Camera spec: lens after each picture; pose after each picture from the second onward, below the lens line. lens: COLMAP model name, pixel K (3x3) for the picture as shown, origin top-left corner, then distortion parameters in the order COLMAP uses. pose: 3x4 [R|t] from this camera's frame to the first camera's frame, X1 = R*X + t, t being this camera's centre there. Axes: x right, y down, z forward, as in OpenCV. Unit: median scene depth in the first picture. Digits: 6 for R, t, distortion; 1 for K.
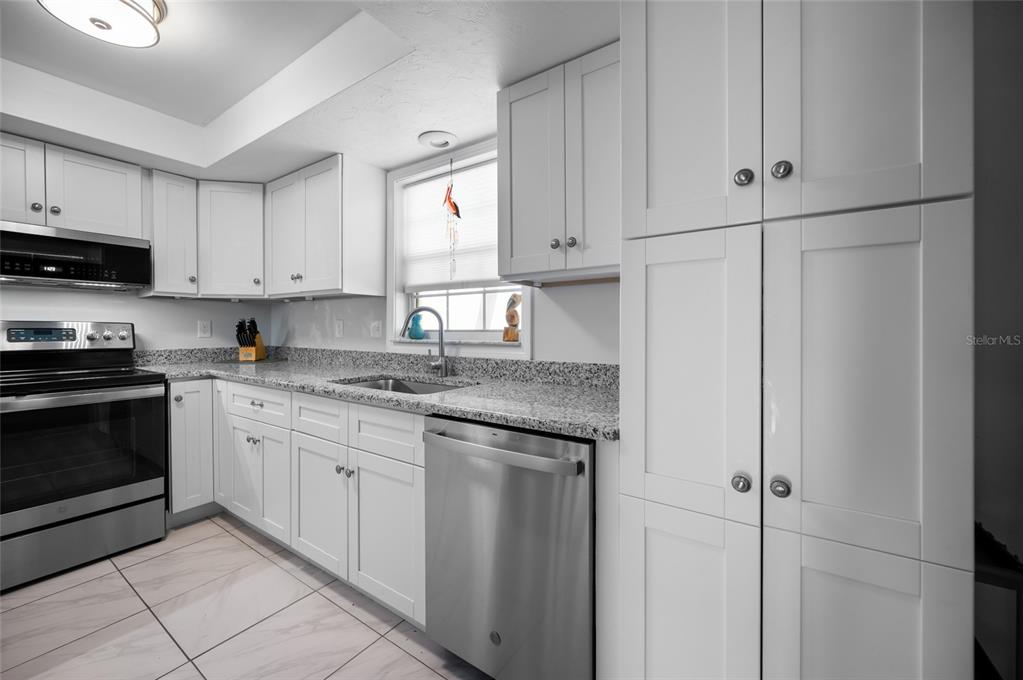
lens RADIAL K [[415.1, 0, 511.8], [0, 415.1, 329.0], [0, 0, 1]] dist [-0.001685, 0.000148]
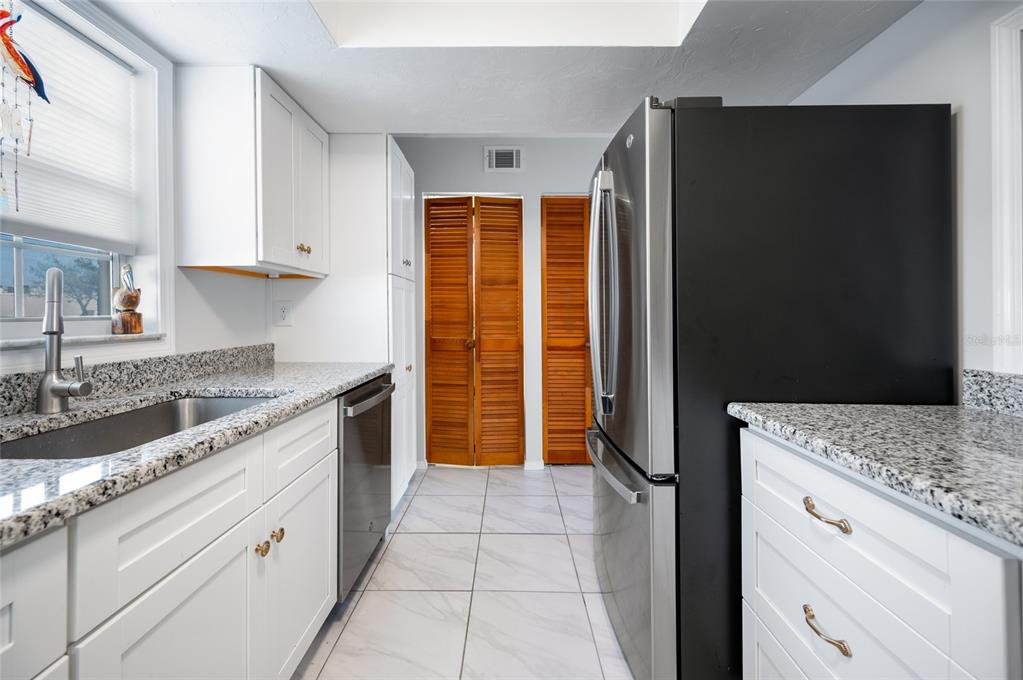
lens RADIAL K [[415.1, 0, 507.7], [0, 415.1, 316.0], [0, 0, 1]] dist [-0.001685, 0.000148]
pose [[-0.566075, 0.000233, 0.824353, -0.845668], [0.006471, 0.999970, 0.004161, 0.001106], [-0.824328, 0.007690, -0.566060, 0.795769]]
